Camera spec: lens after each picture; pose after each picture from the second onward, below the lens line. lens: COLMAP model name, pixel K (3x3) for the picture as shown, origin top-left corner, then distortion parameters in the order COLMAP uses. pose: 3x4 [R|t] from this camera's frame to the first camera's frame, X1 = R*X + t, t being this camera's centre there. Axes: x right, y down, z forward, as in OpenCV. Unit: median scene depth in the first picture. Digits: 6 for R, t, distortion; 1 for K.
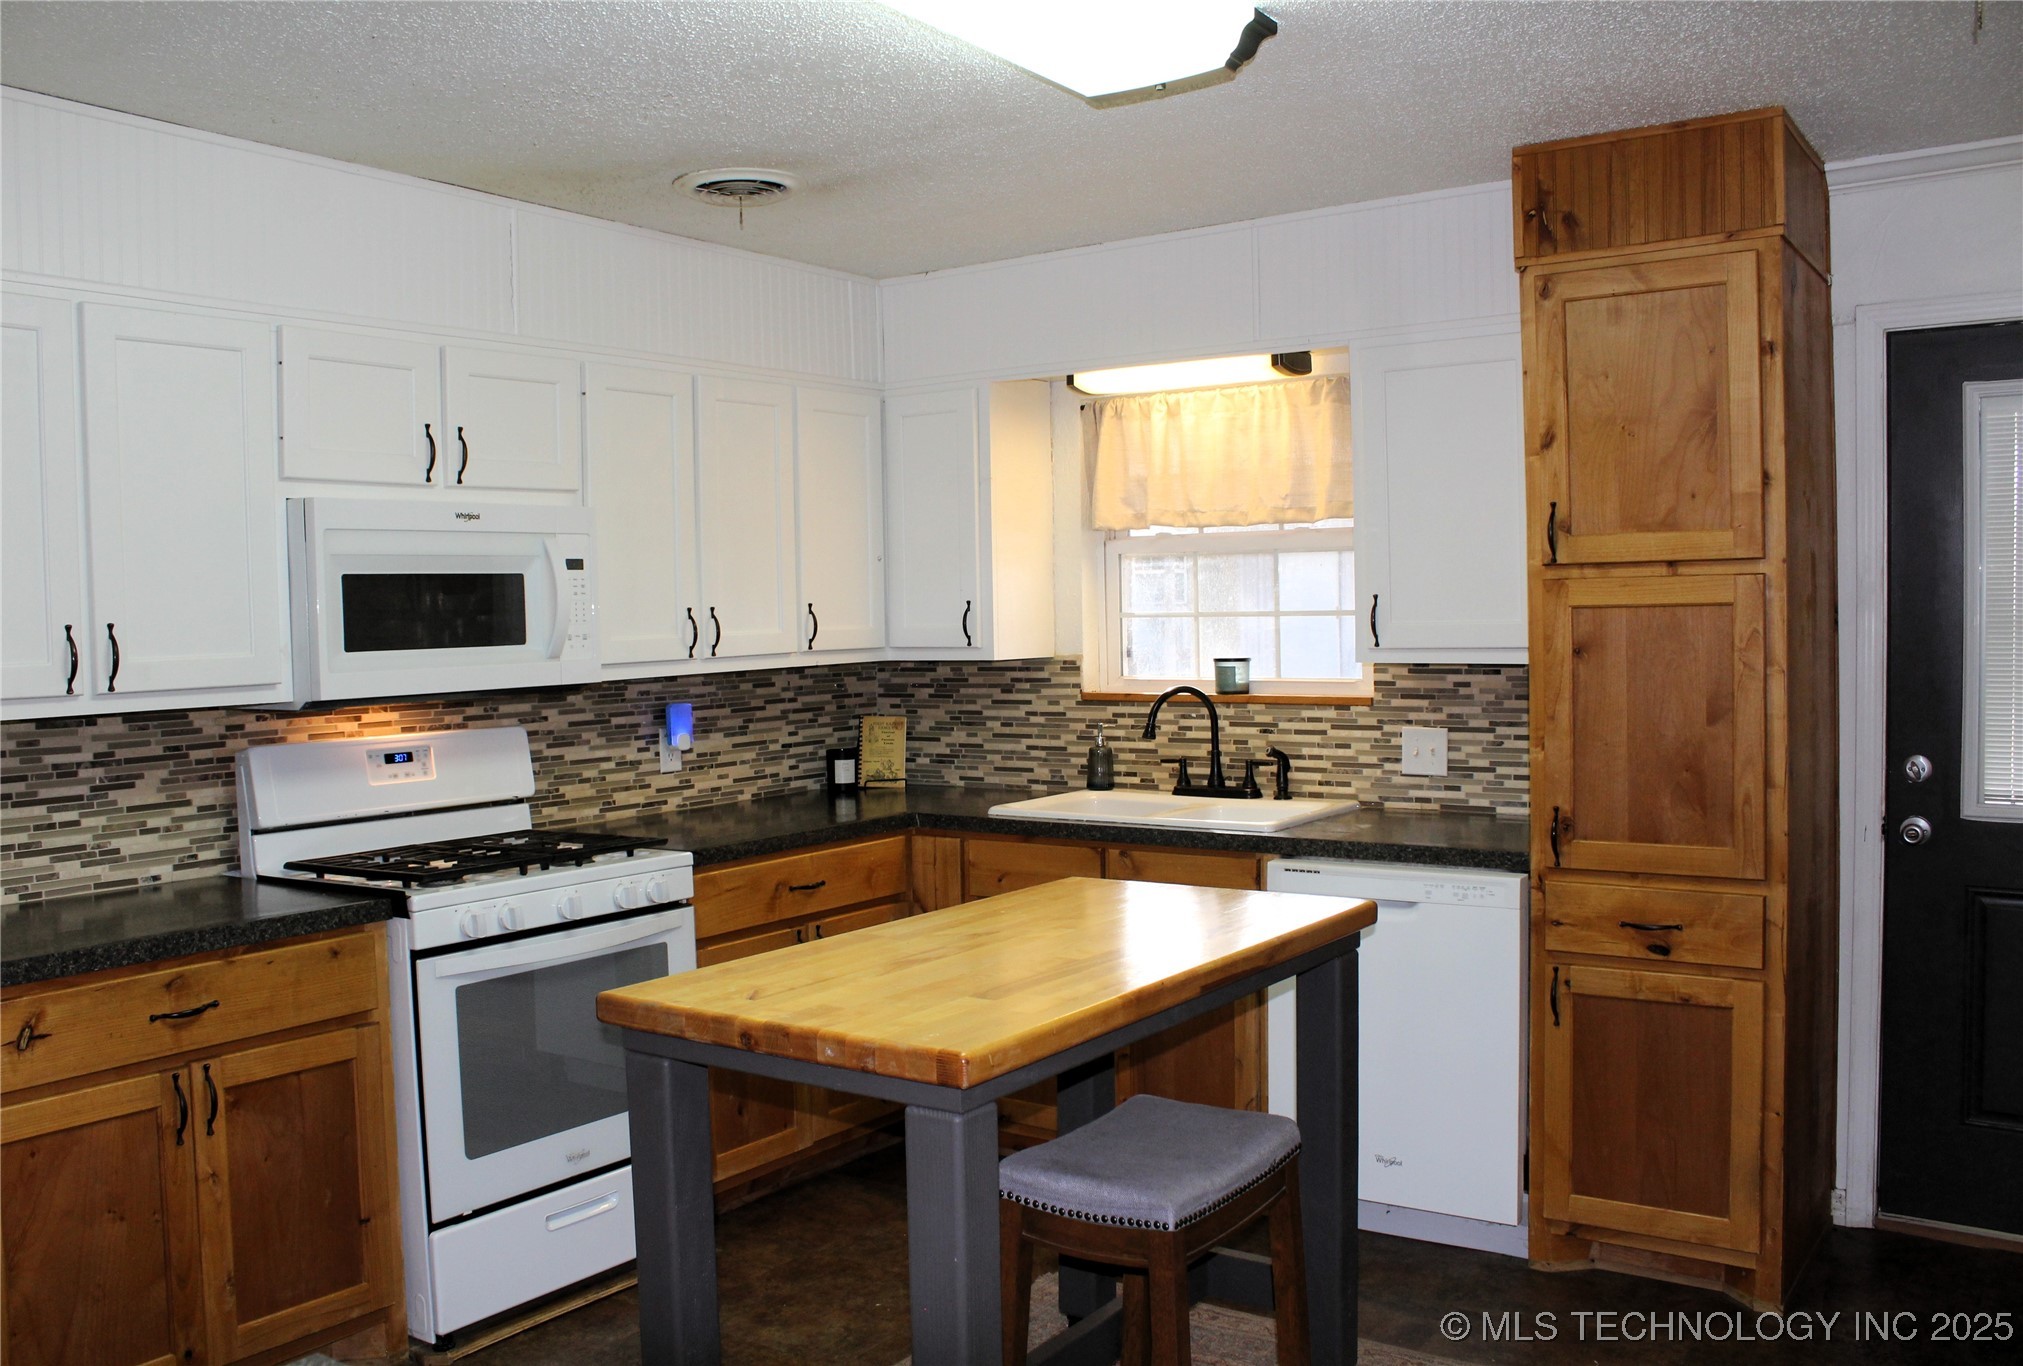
lens RADIAL K [[1709.7, 0, 997.0], [0, 1709.7, 681.3], [0, 0, 1]] dist [-0.170357, 0.138235]
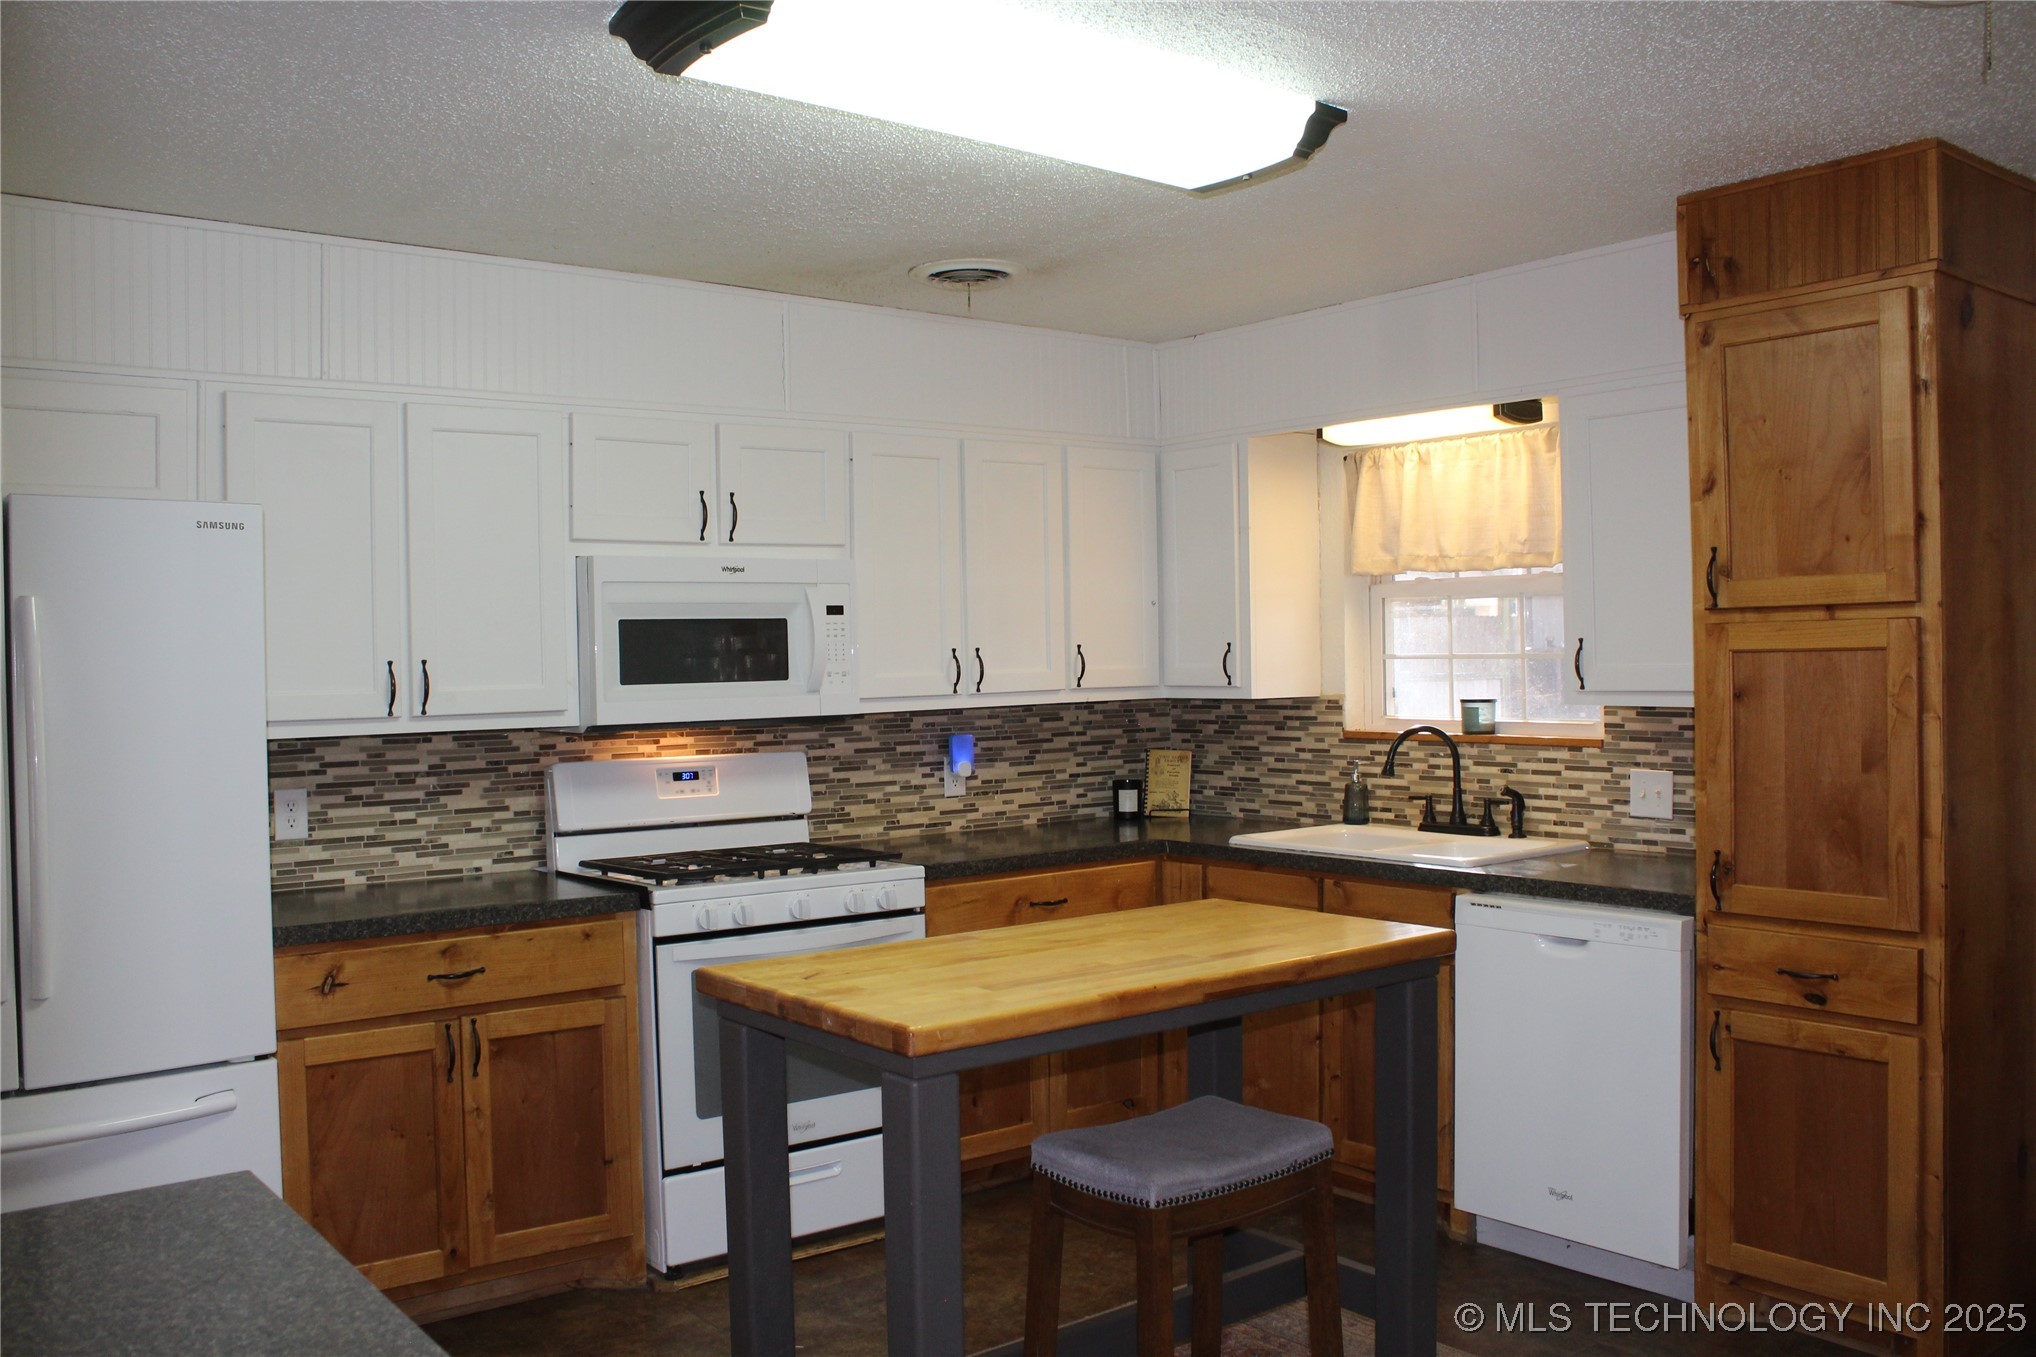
lens RADIAL K [[1701.2, 0, 1018.0], [0, 1701.2, 678.5], [0, 0, 1]] dist [-0.171285, 0.146684]
pose [[0.958641, 0.008100, -0.284503, 0.197546], [-0.014606, 0.999678, -0.020755, -0.001180], [0.284243, 0.024052, 0.958451, -0.062173]]
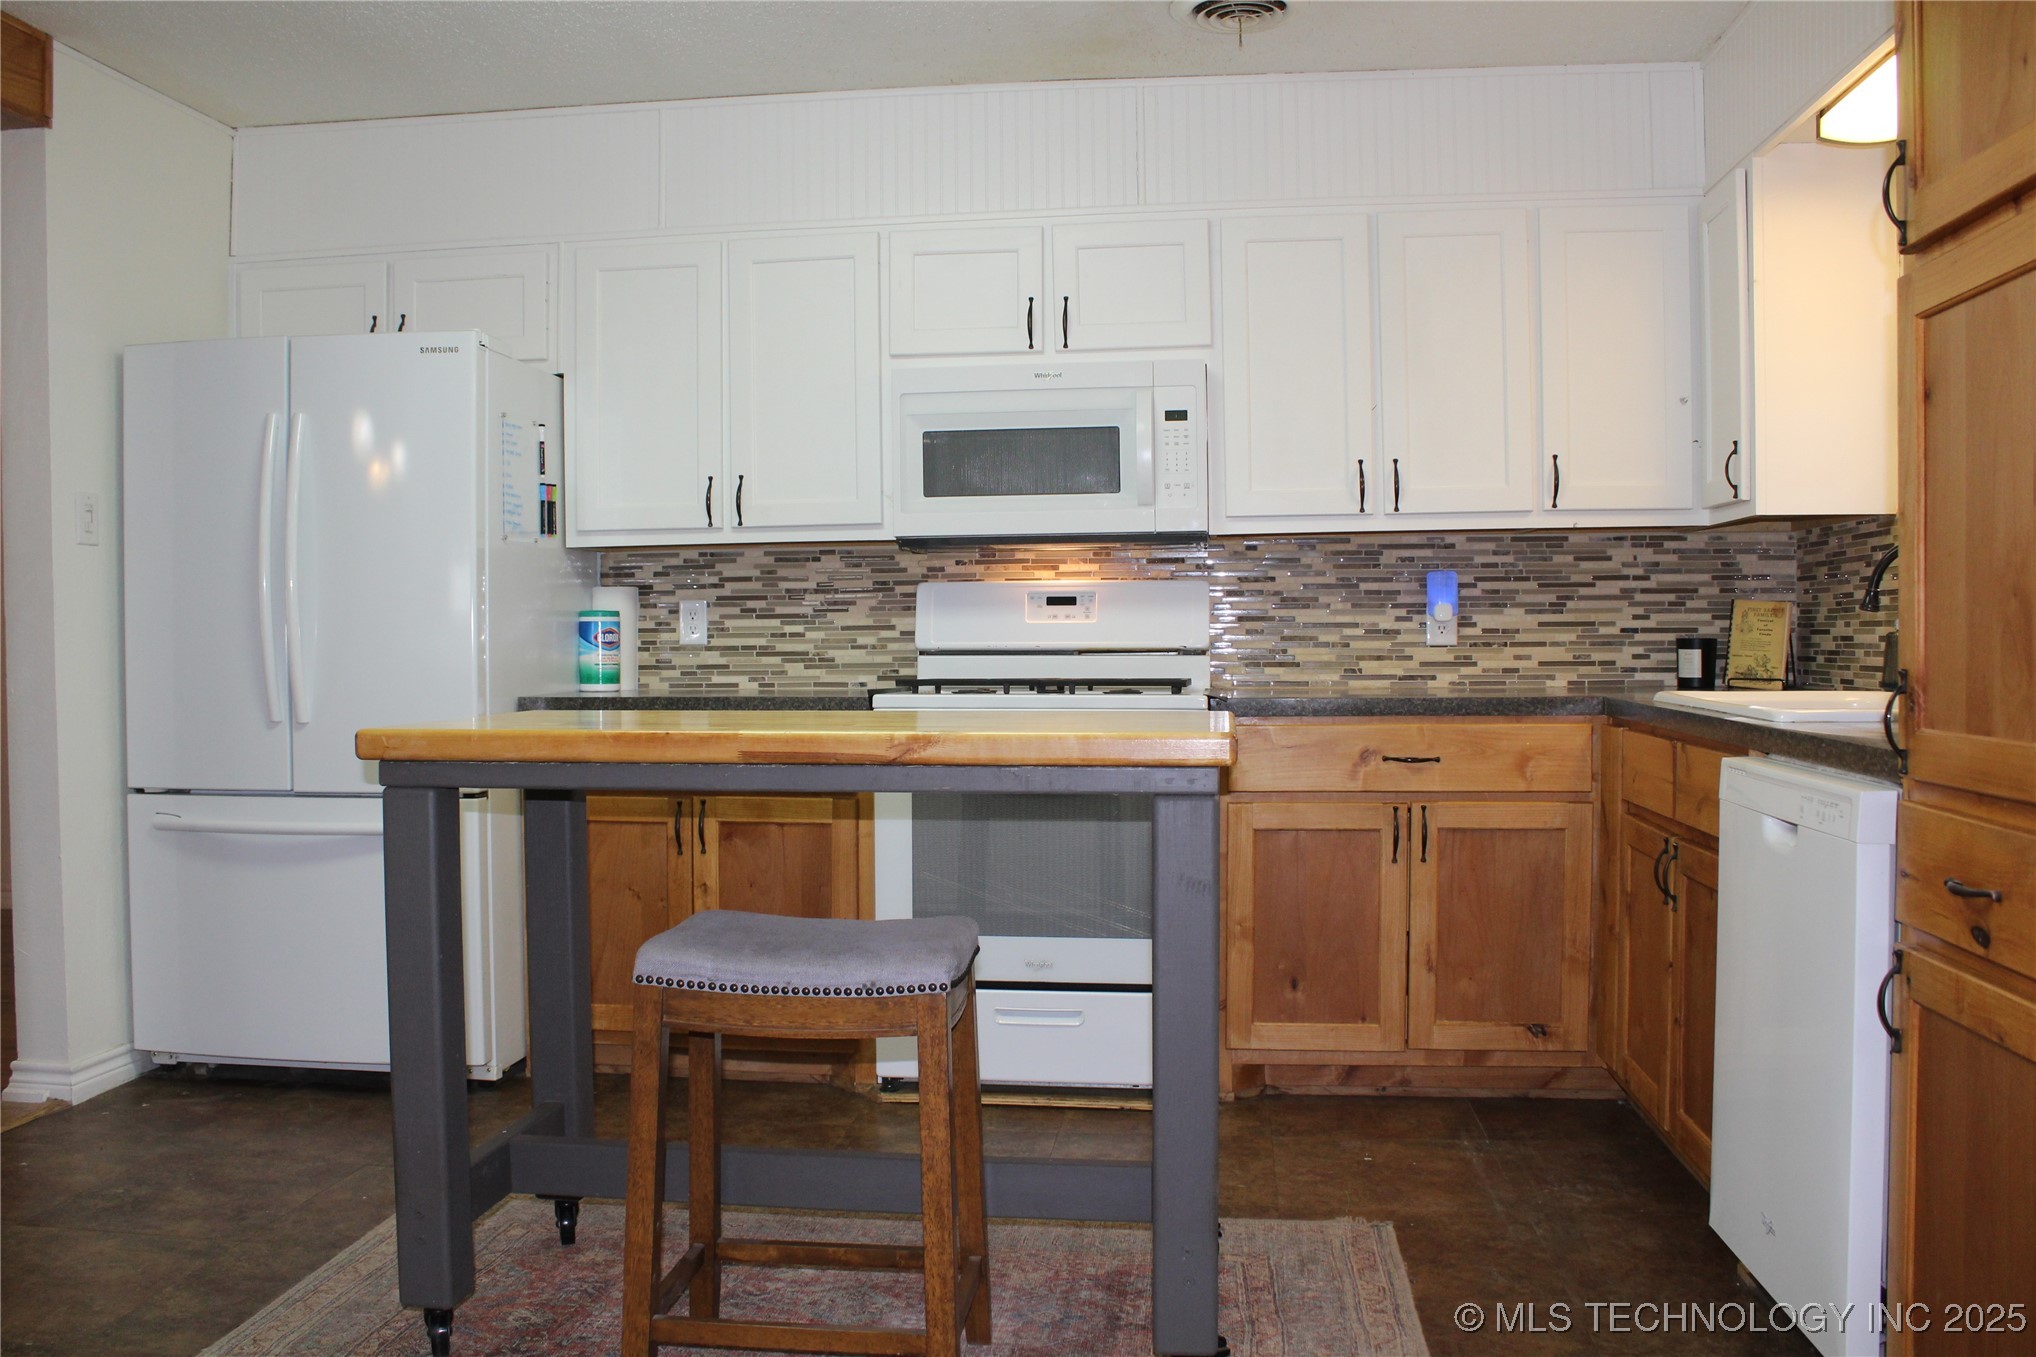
lens RADIAL K [[1727.4, 0, 1018.0], [0, 1727.4, 678.5], [0, 0, 1]] dist [-0.171658, 0.136767]
pose [[0.474278, 0.040371, -0.879449, 0.640261], [-0.037814, 0.998960, 0.025464, 0.068881], [0.879563, 0.021178, 0.475312, 0.427481]]
